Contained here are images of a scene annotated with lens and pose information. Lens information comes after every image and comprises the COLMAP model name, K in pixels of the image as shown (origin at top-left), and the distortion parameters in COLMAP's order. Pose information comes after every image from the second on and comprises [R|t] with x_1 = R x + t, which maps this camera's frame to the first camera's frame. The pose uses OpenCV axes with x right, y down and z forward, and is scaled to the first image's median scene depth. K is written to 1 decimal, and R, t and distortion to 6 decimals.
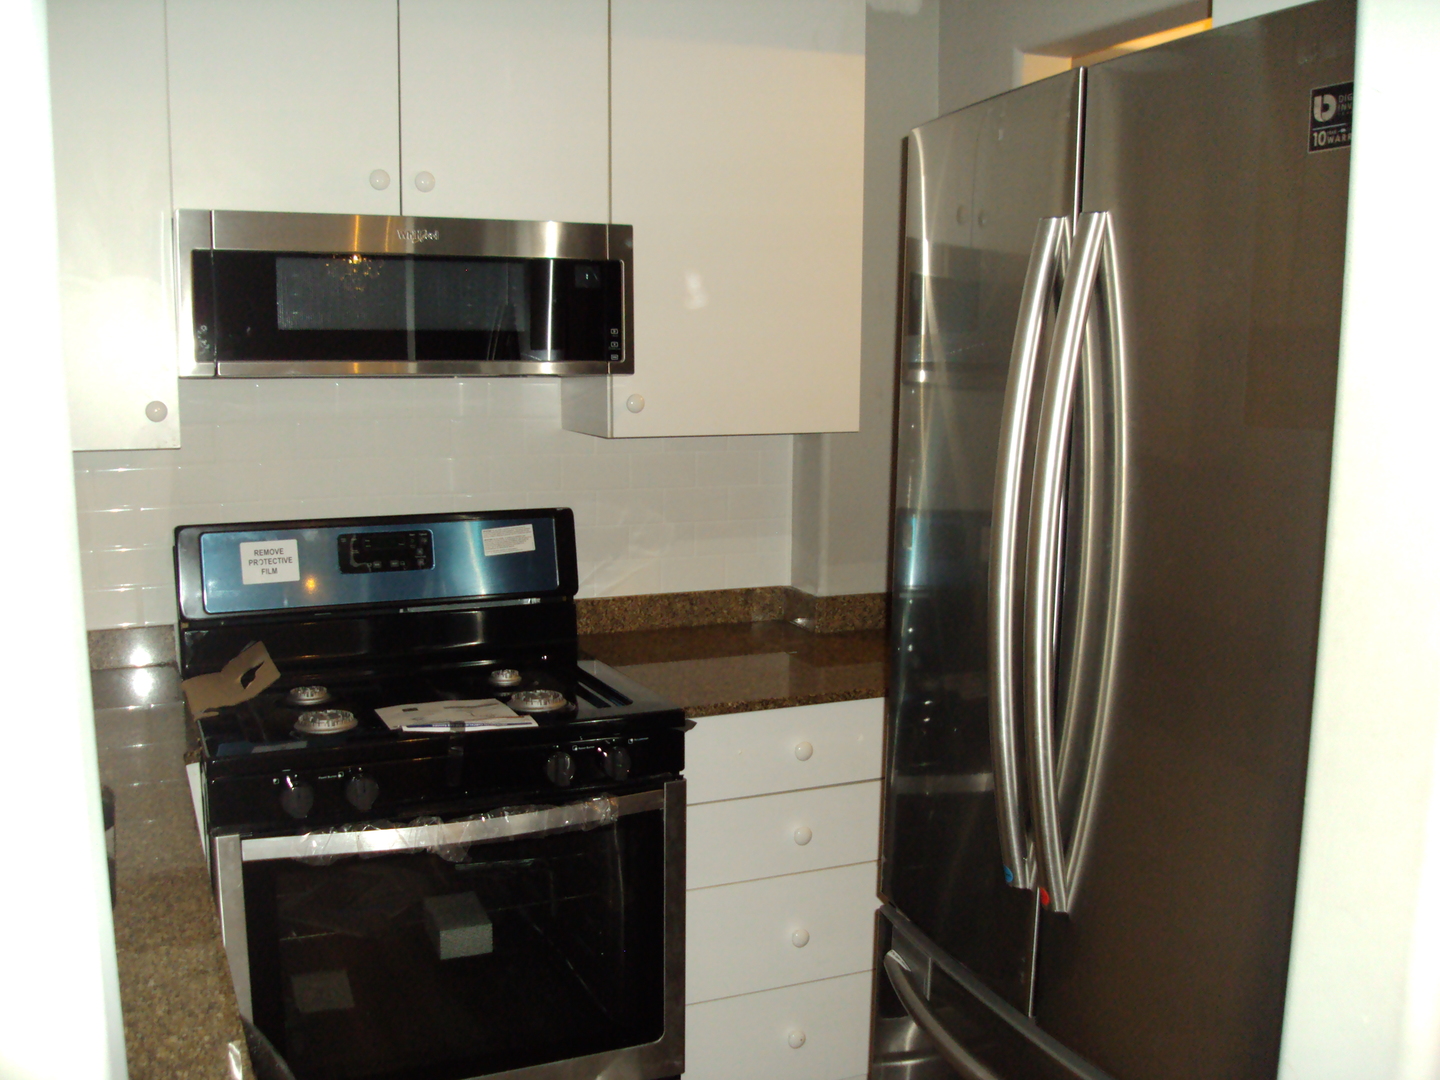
lens RADIAL K [[1402.5, 0, 720.0], [0, 1402.5, 540.0], [0, 0, 1]] dist [-0.089544, -0.010734]
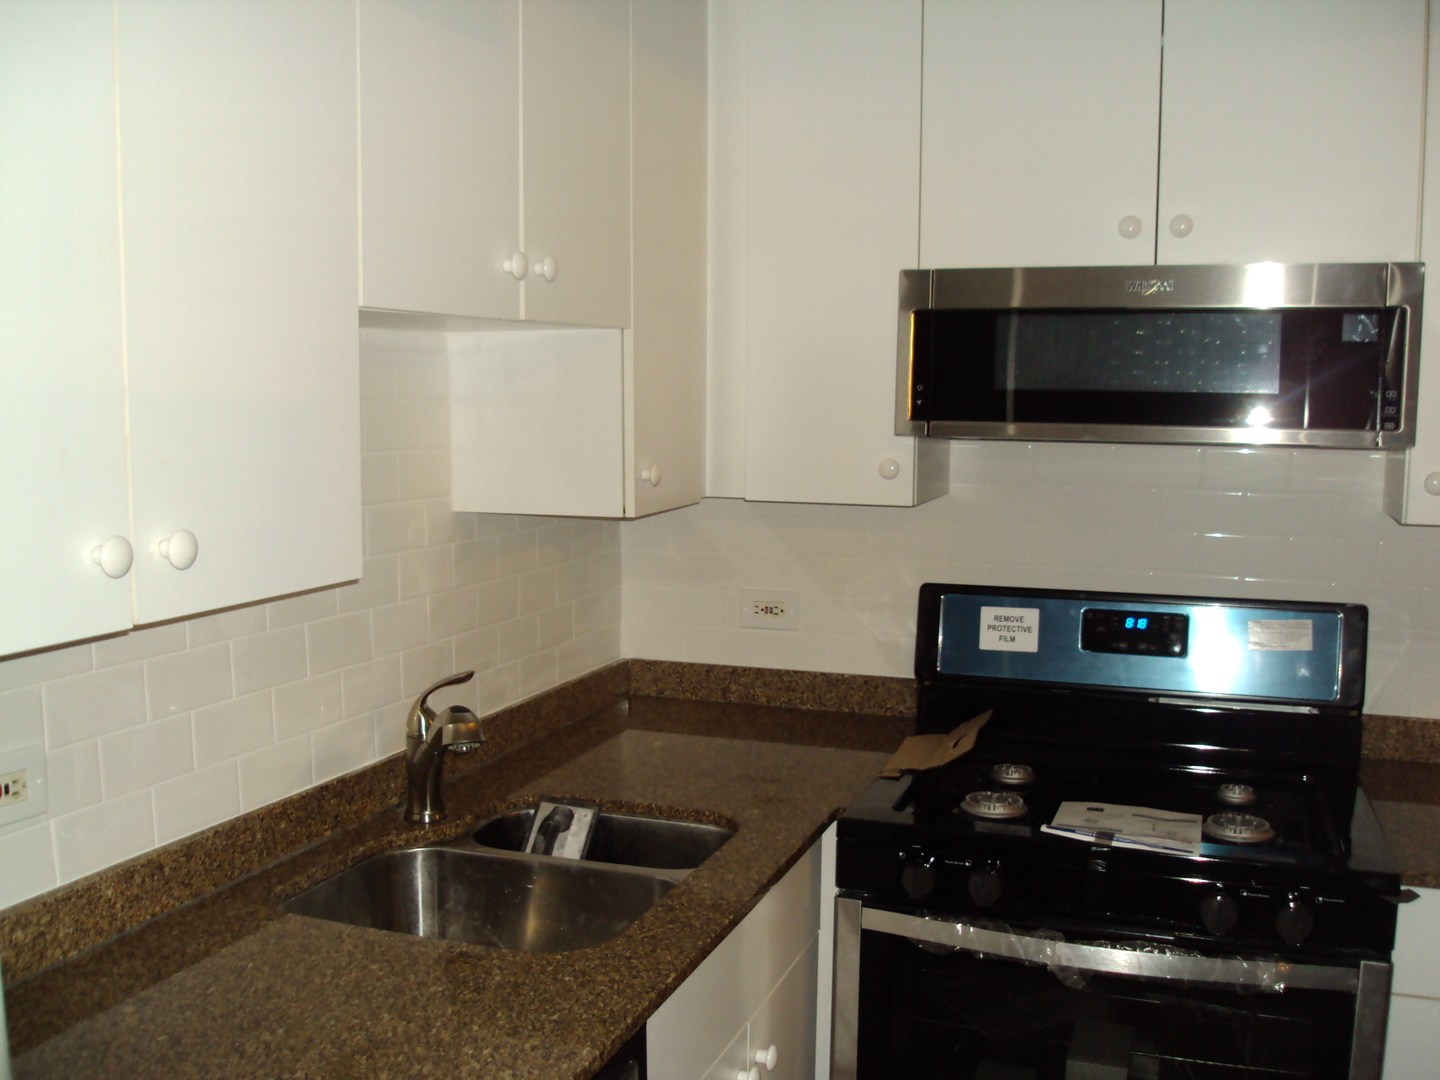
lens RADIAL K [[1402.5, 0, 720.0], [0, 1402.5, 540.0], [0, 0, 1]] dist [-0.089544, -0.010734]
pose [[0.711449, 0.069985, -0.699244, 0.215128], [-0.098122, 0.995174, -0.000230, -0.027091], [0.695854, 0.068775, 0.714883, 0.170690]]
